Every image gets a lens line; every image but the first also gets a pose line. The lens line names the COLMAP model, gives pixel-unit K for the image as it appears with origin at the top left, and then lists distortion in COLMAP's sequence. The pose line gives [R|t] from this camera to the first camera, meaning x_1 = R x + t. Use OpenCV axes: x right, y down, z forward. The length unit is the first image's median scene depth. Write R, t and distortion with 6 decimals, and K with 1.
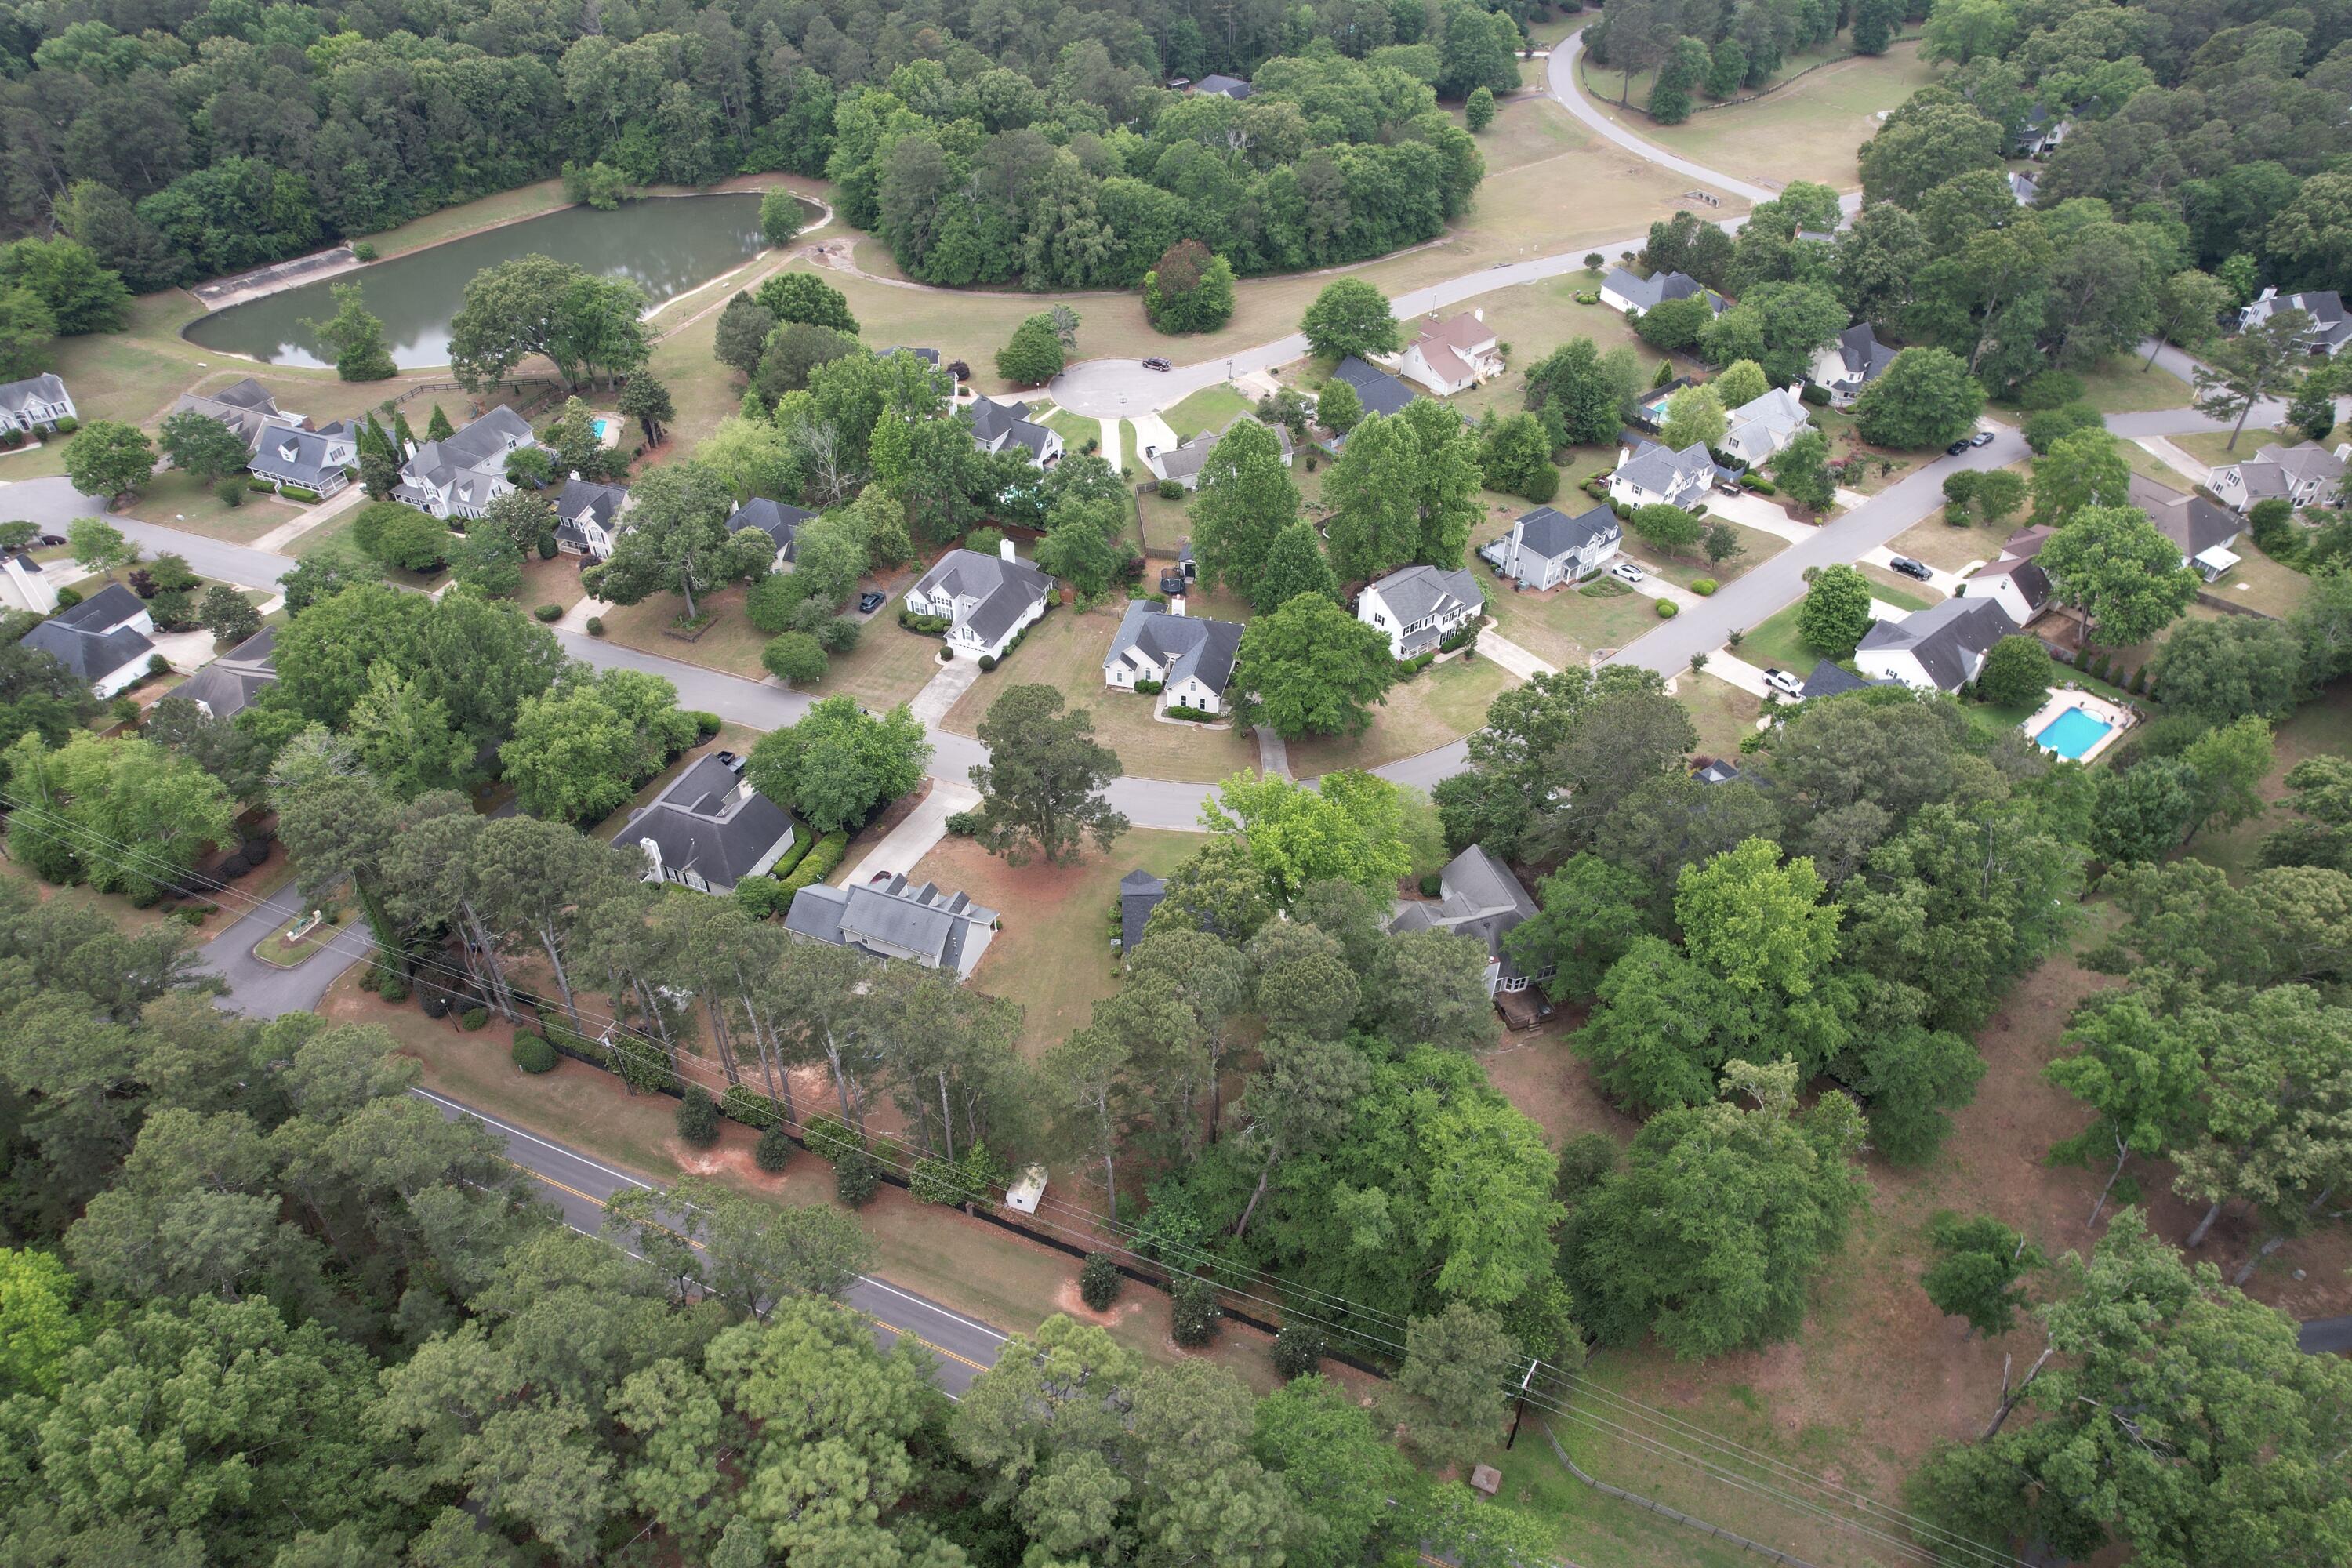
lens RADIAL K [[1508.4, 0, 1177.6], [0, 1508.4, 788.1], [0, 0, 1]] dist [-0.079728, 0.064813]
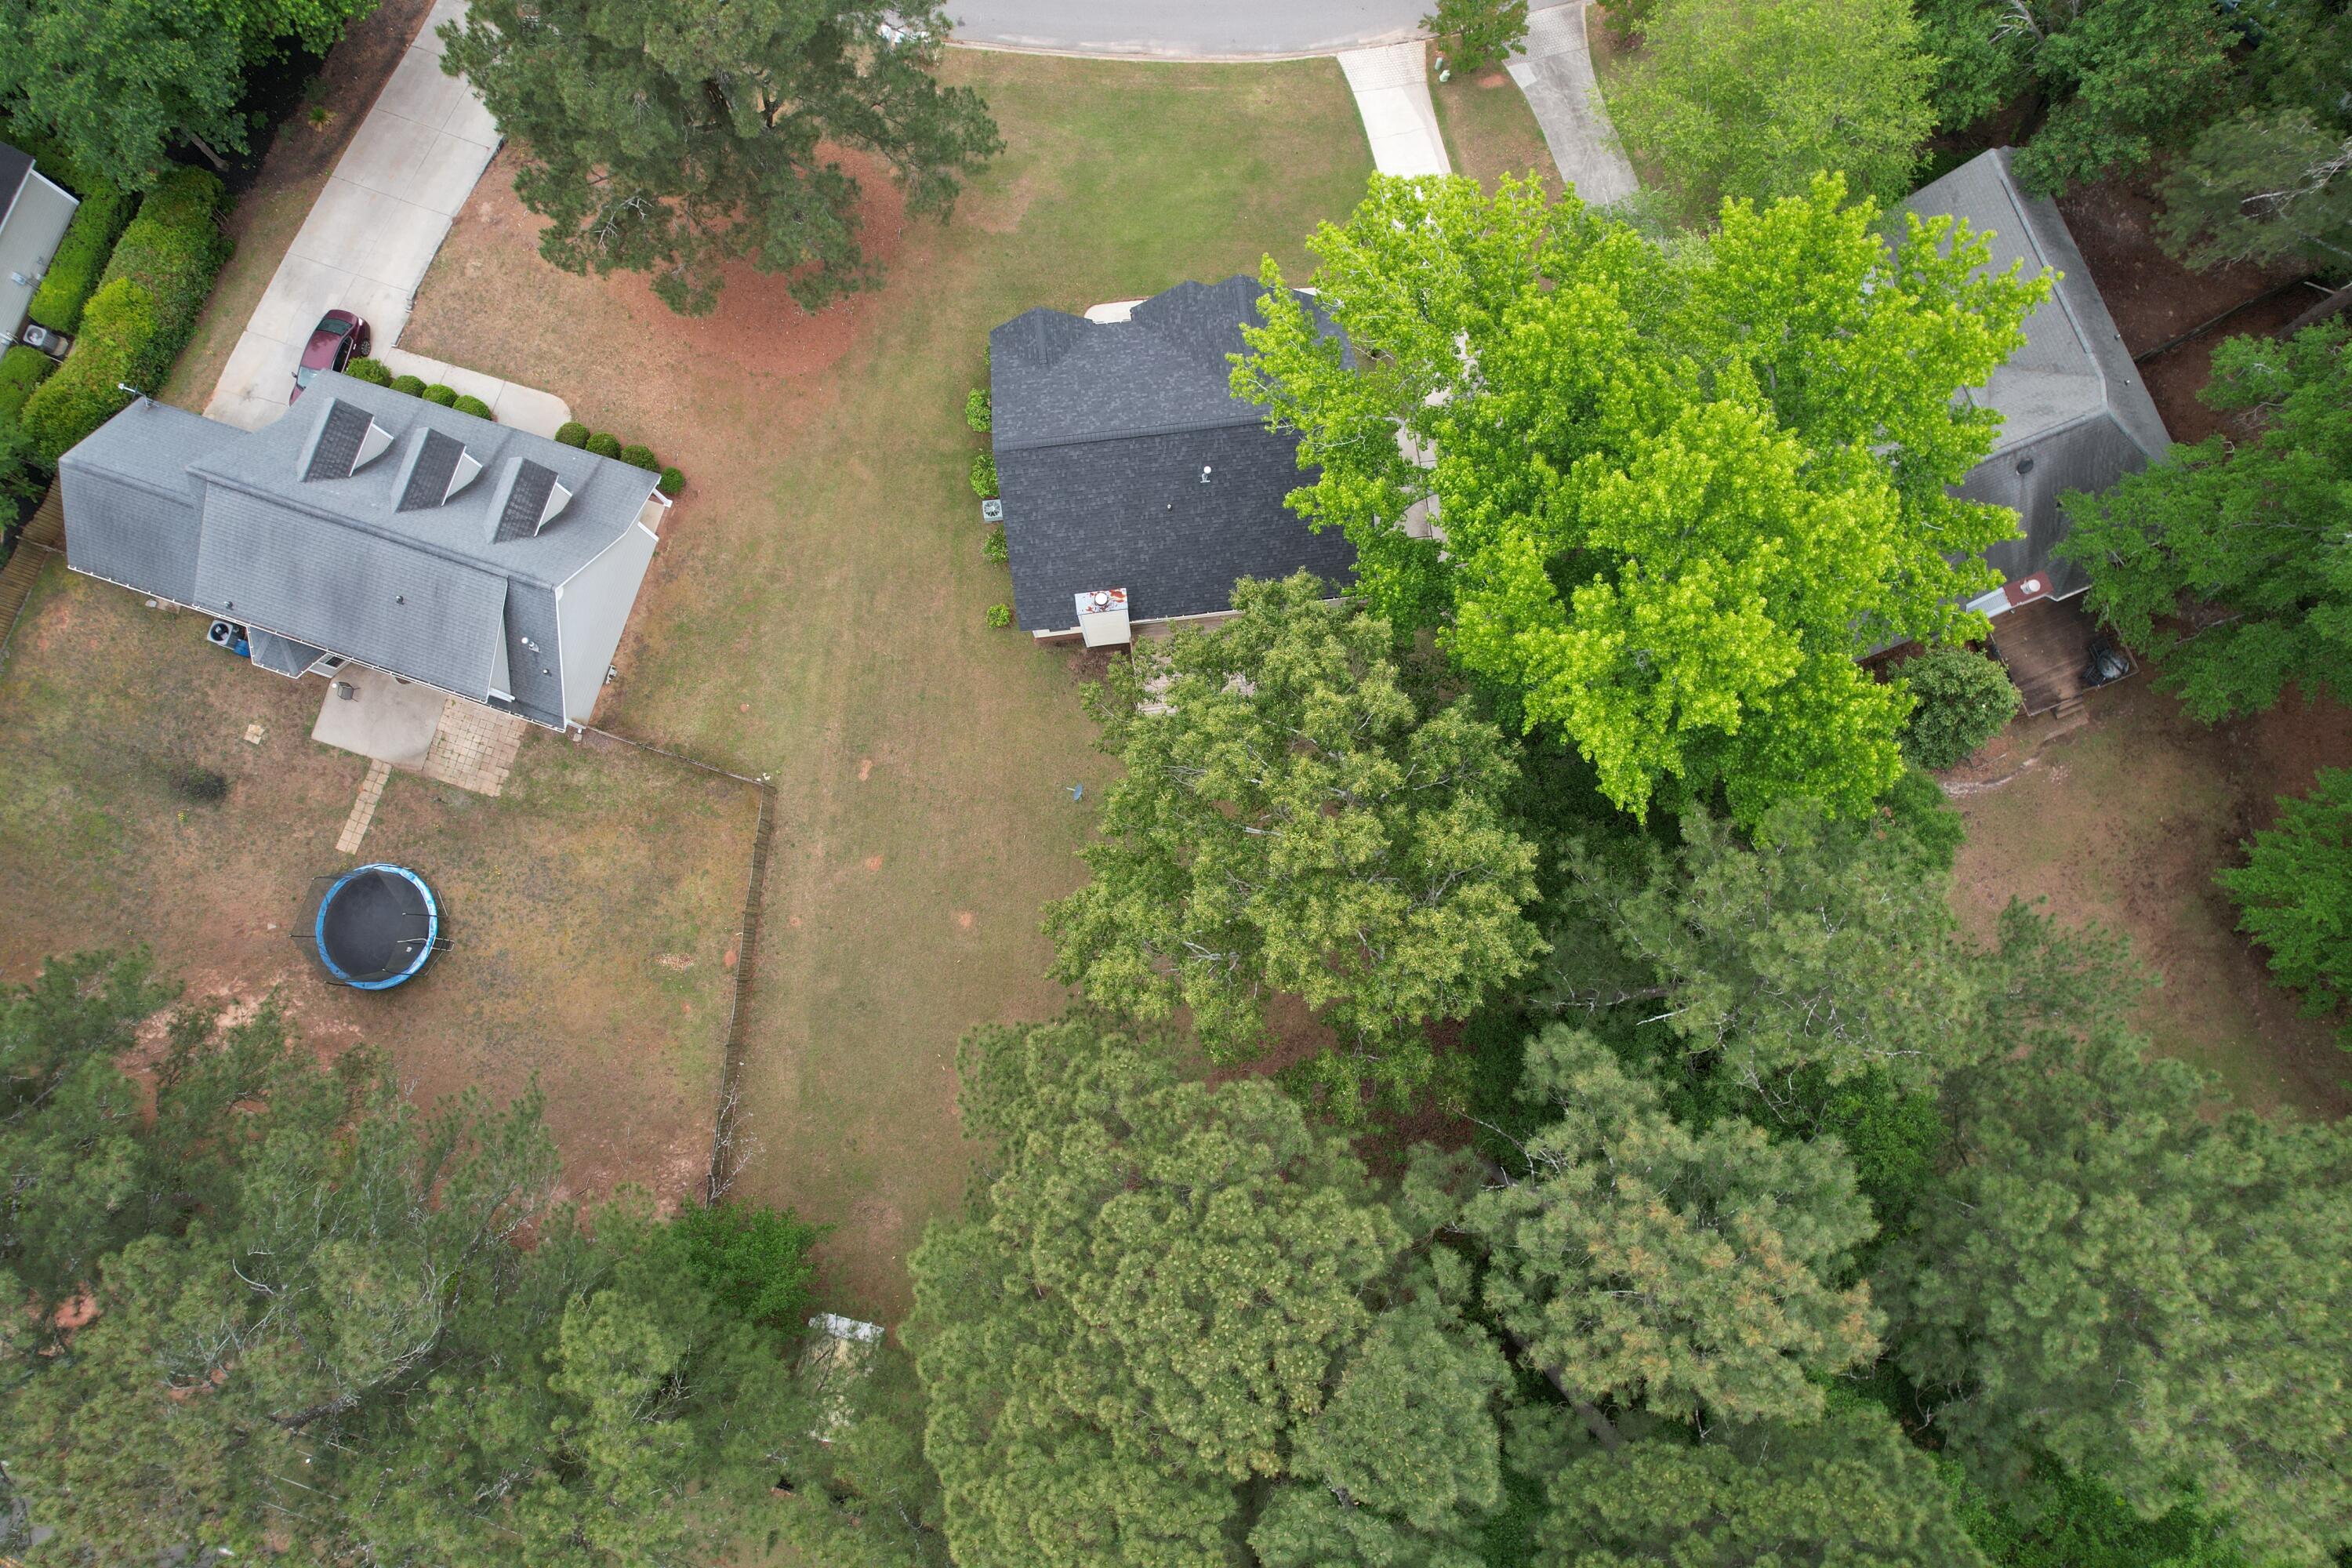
lens RADIAL K [[1510.4, 0, 1180.4], [0, 1510.4, 787.9], [0, 0, 1]] dist [-0.086486, 0.076880]
pose [[0.998300, -0.058226, 0.002499, -0.000236], [0.041226, 0.735842, 0.675897, -0.093701], [-0.041194, -0.674645, 0.736992, 0.662875]]
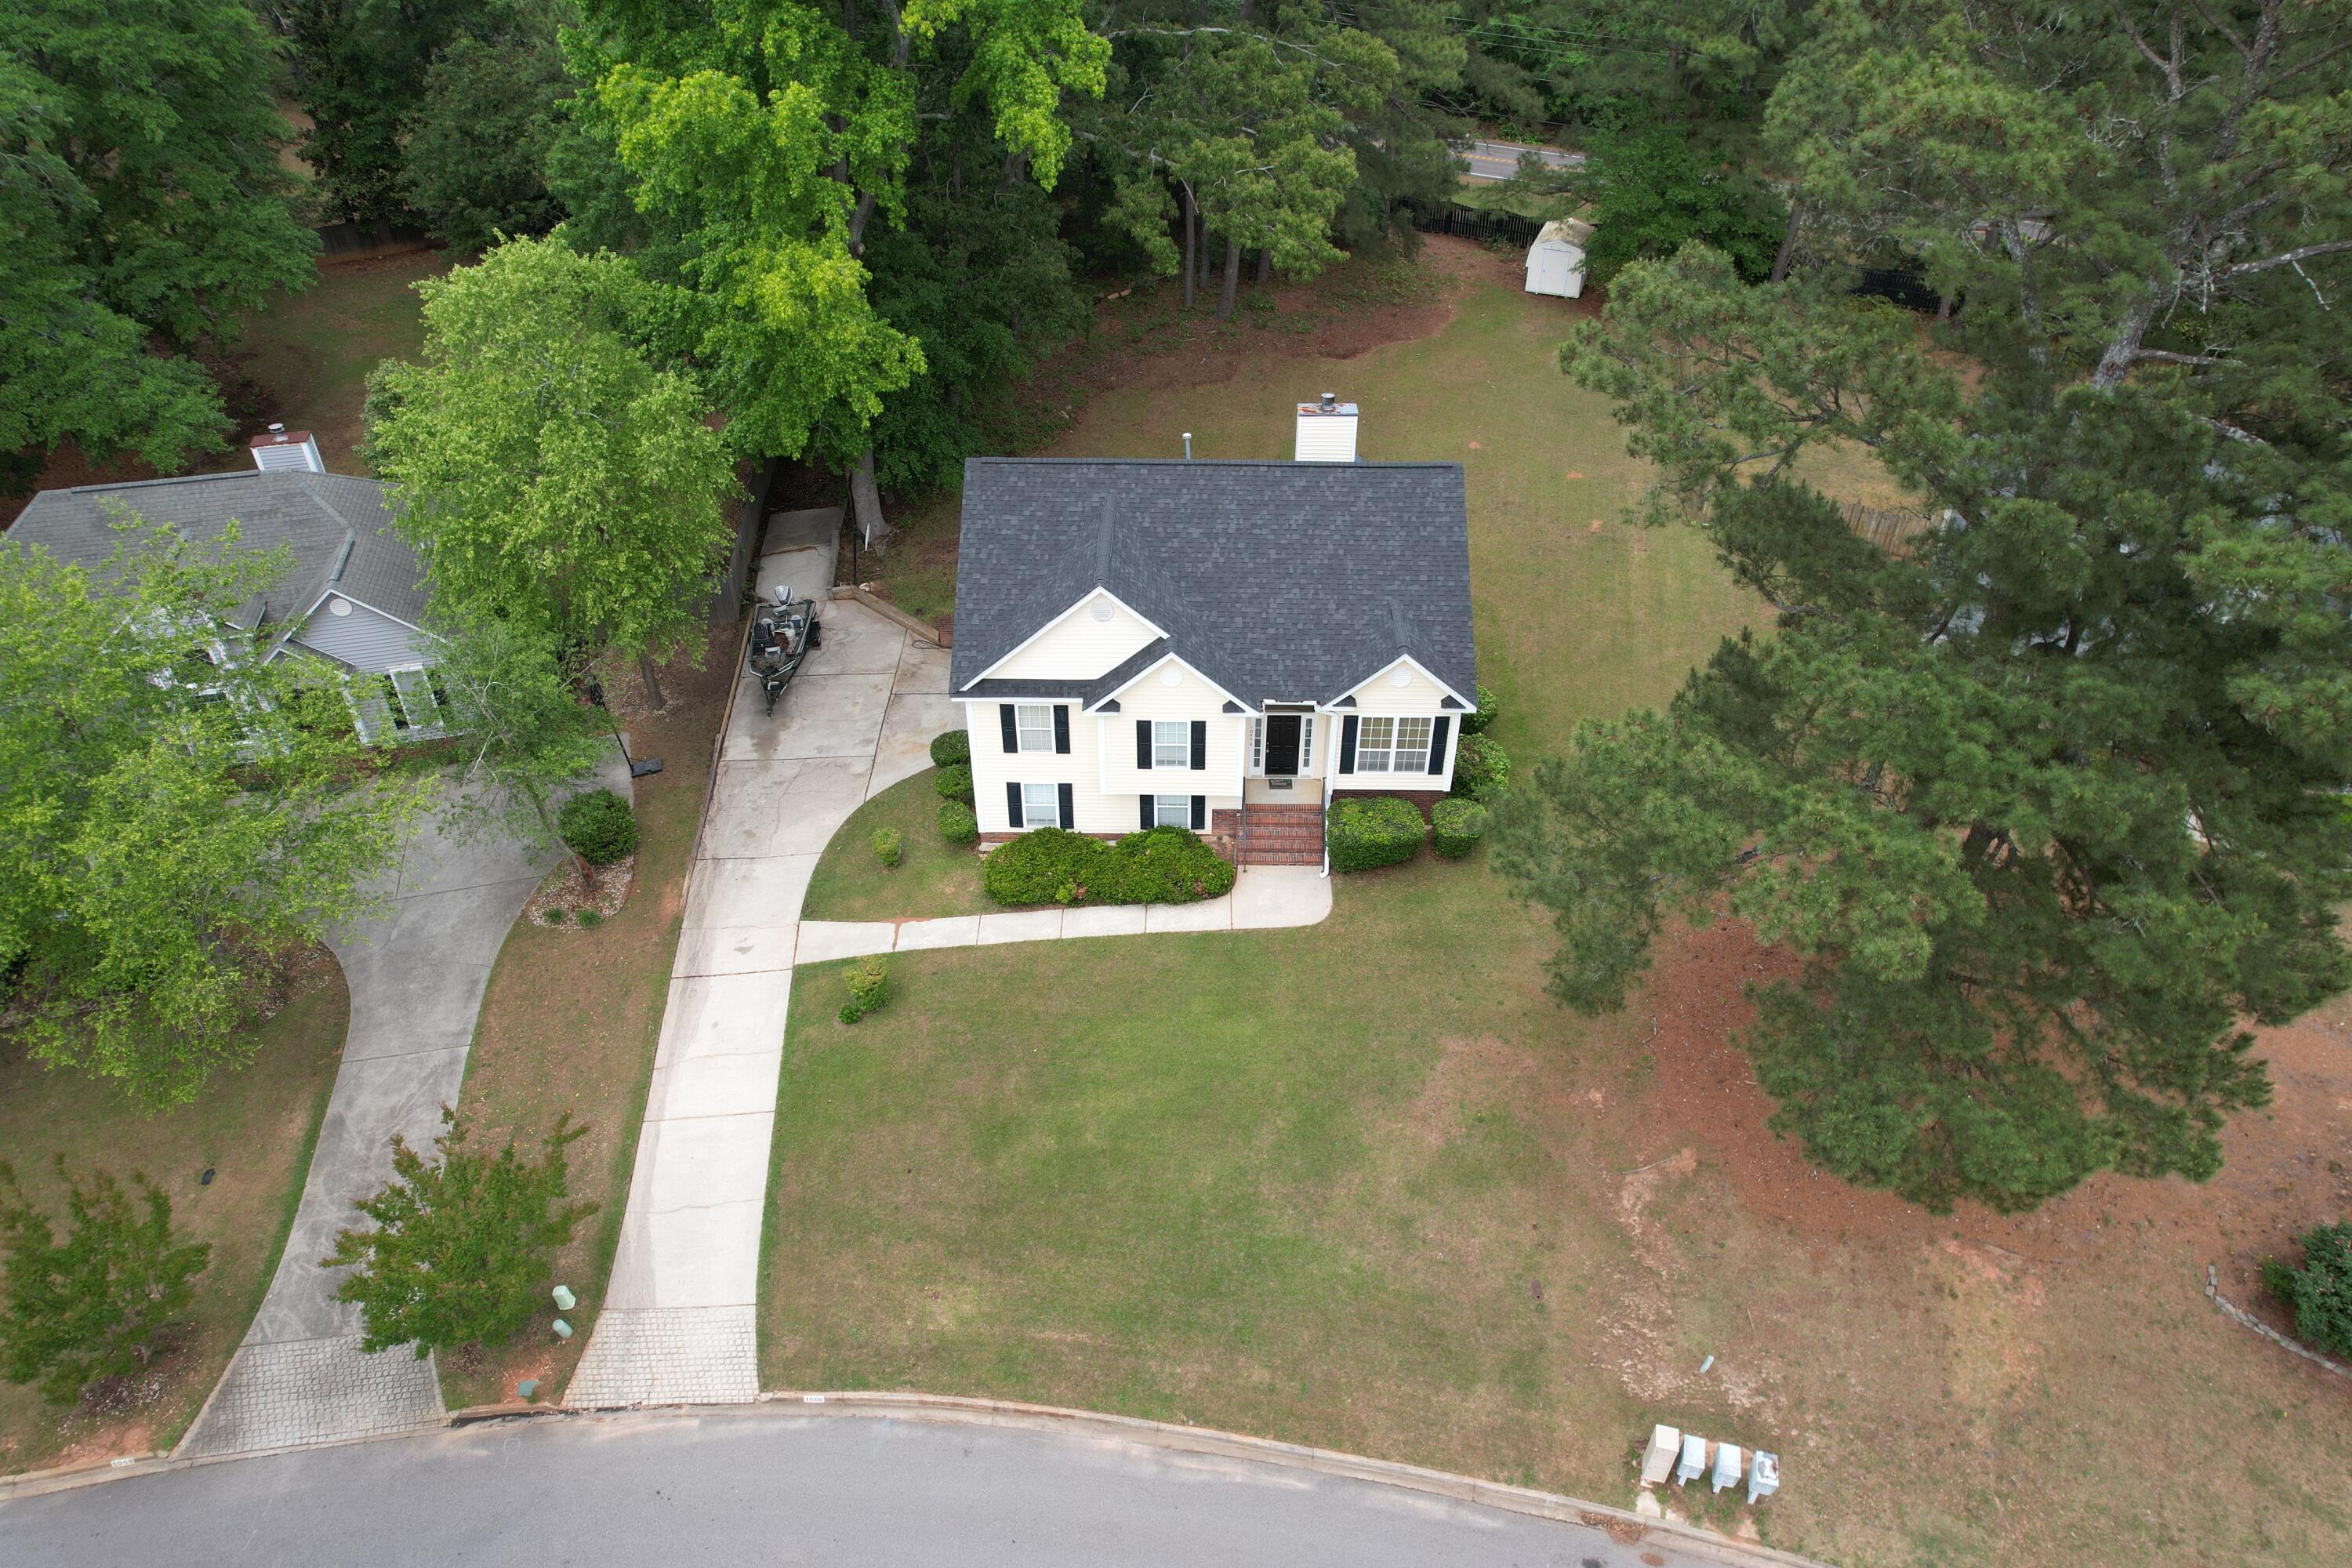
lens RADIAL K [[1510.4, 0, 1180.4], [0, 1510.4, 787.9], [0, 0, 1]] dist [-0.086486, 0.076880]
pose [[-0.997634, -0.049139, 0.048090, -0.003493], [0.037012, 0.205627, 0.977930, -0.161491], [-0.057943, 0.977396, -0.203321, 1.050877]]
